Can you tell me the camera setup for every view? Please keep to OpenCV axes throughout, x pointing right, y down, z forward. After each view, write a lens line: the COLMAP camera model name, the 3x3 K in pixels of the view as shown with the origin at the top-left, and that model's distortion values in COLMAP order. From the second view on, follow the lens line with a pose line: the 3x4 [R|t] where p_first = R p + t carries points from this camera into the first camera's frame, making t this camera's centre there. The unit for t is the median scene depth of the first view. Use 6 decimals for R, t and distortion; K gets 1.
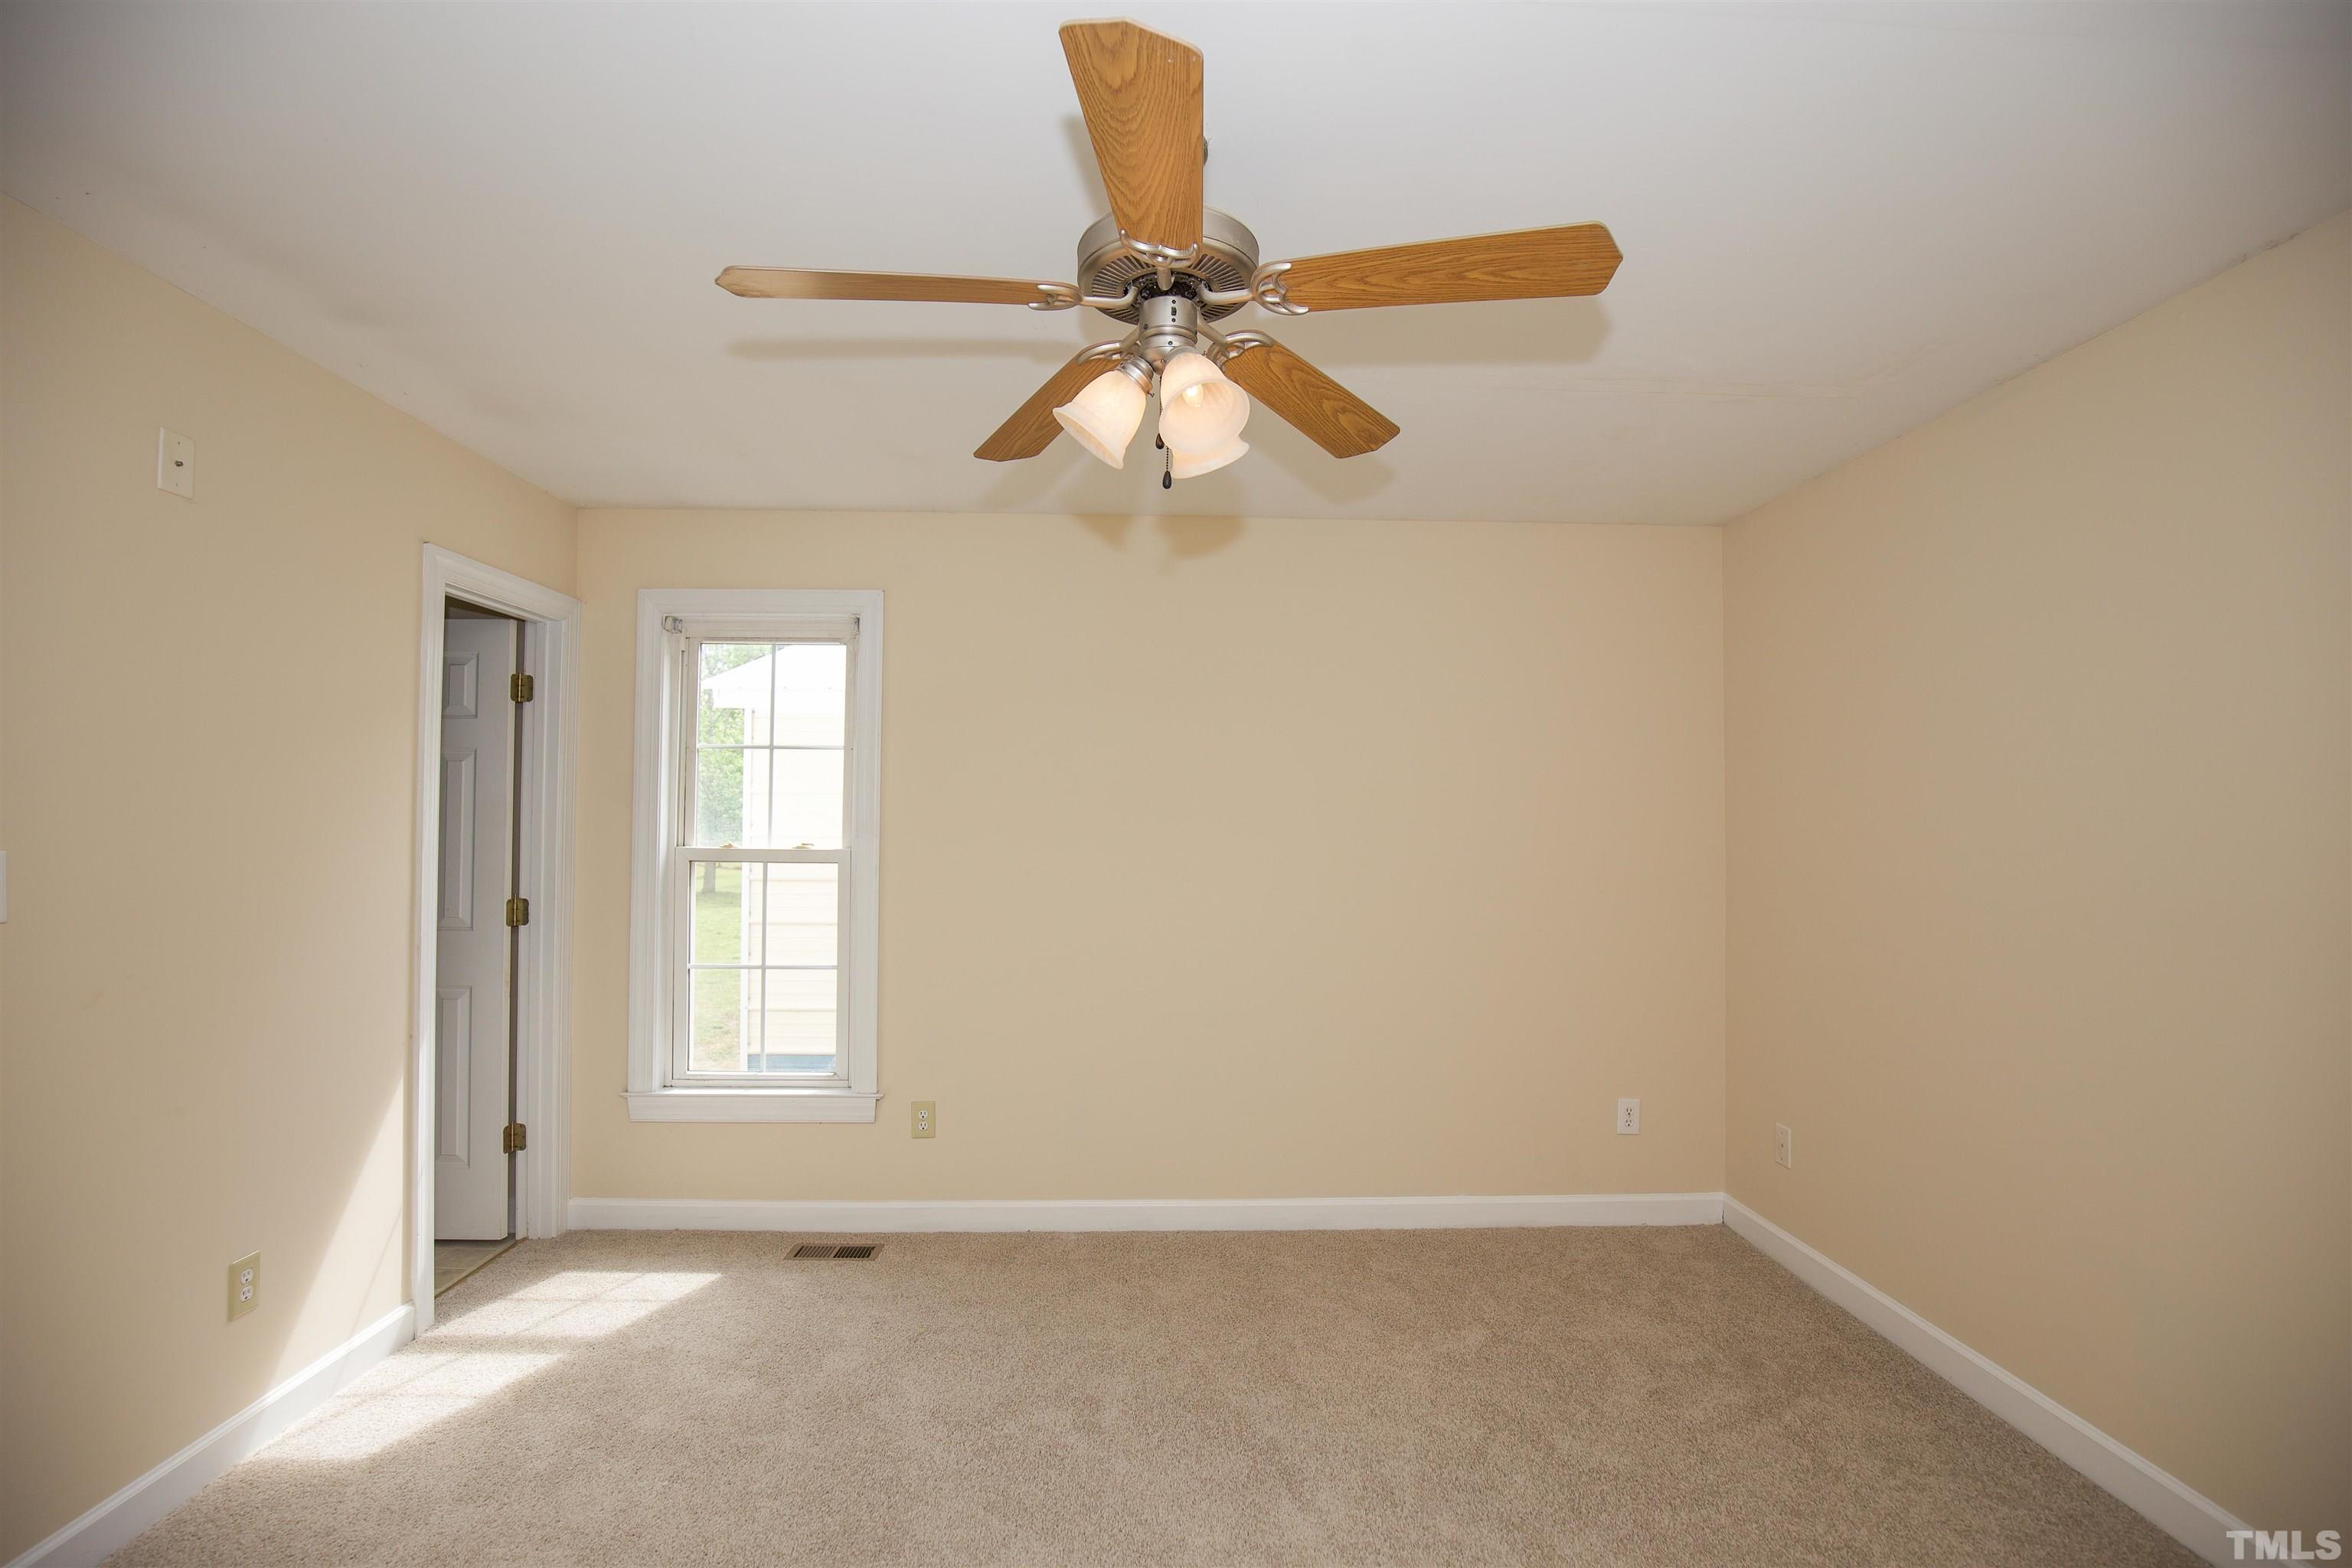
lens RADIAL K [[1079.0, 0, 1177.5], [0, 1079.0, 790.4], [0, 0, 1]] dist [-0.033388, 0.005446]
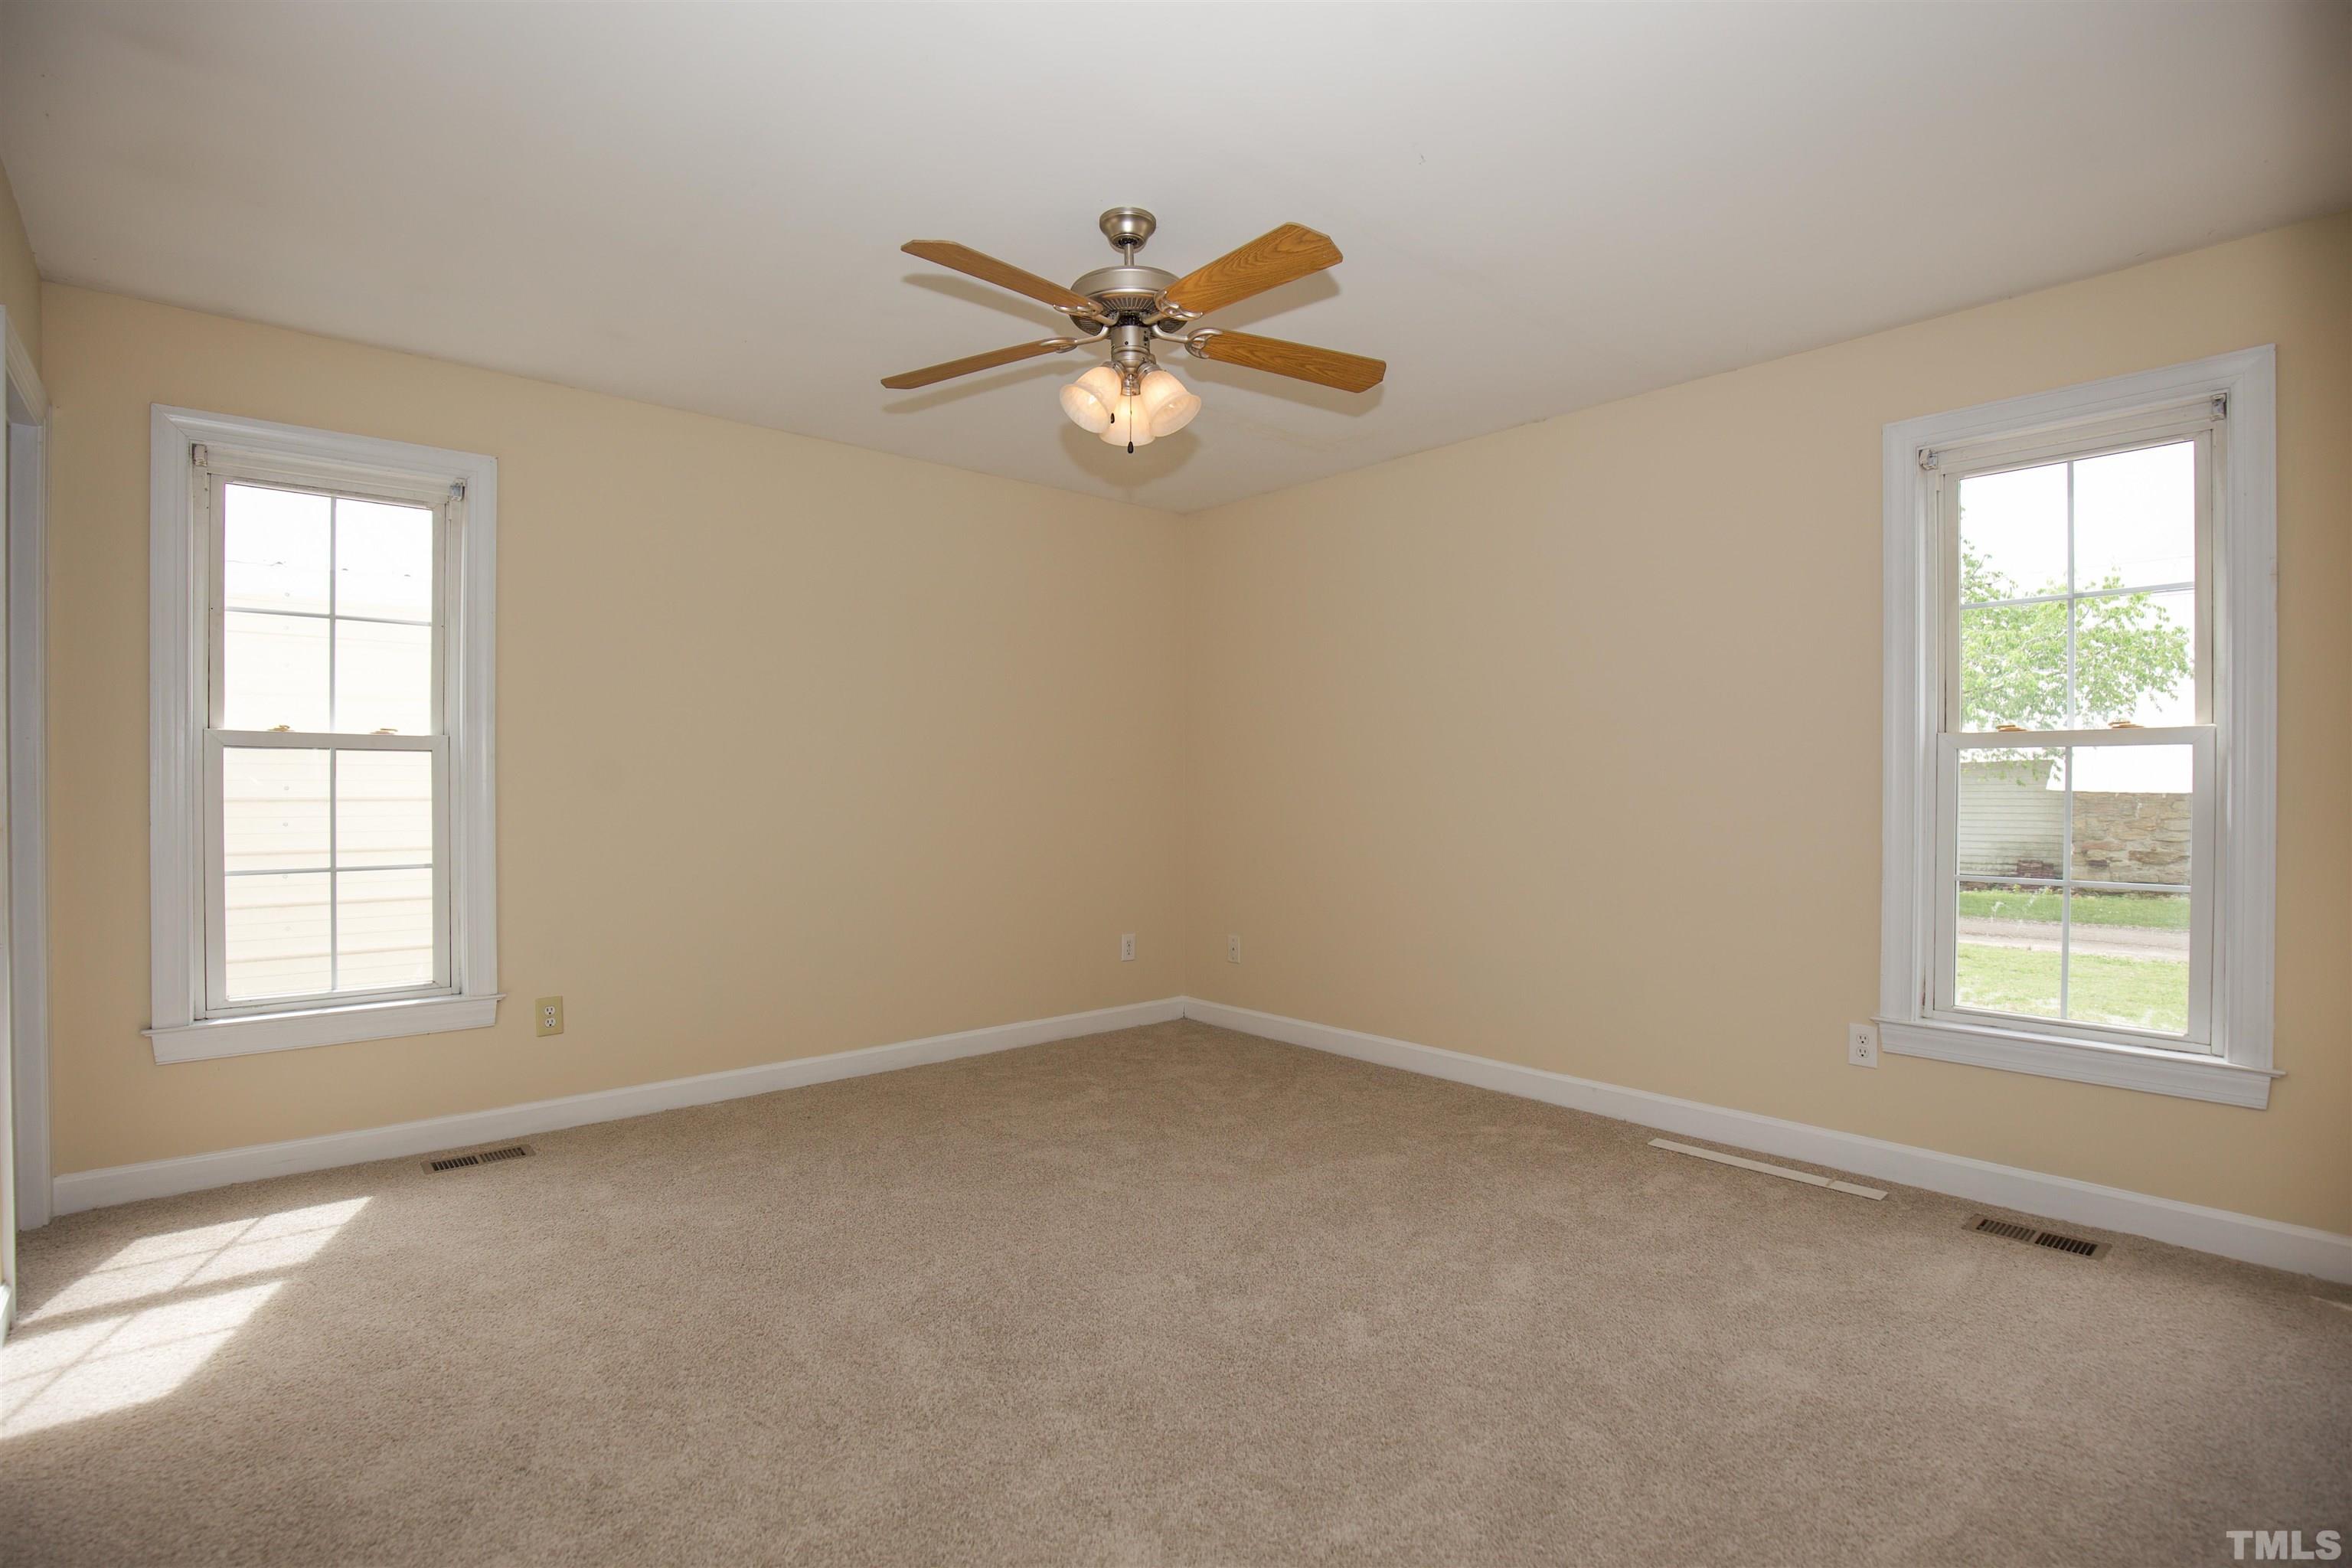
lens RADIAL K [[1101.9, 0, 1176.0], [0, 1101.9, 784.0], [0, 0, 1]] dist [-0.035811, 0.006583]
pose [[0.775560, -0.005201, 0.631252, -0.419912], [-0.015797, 0.999493, 0.027643, 0.062192], [-0.631076, -0.031411, 0.775085, -0.109365]]
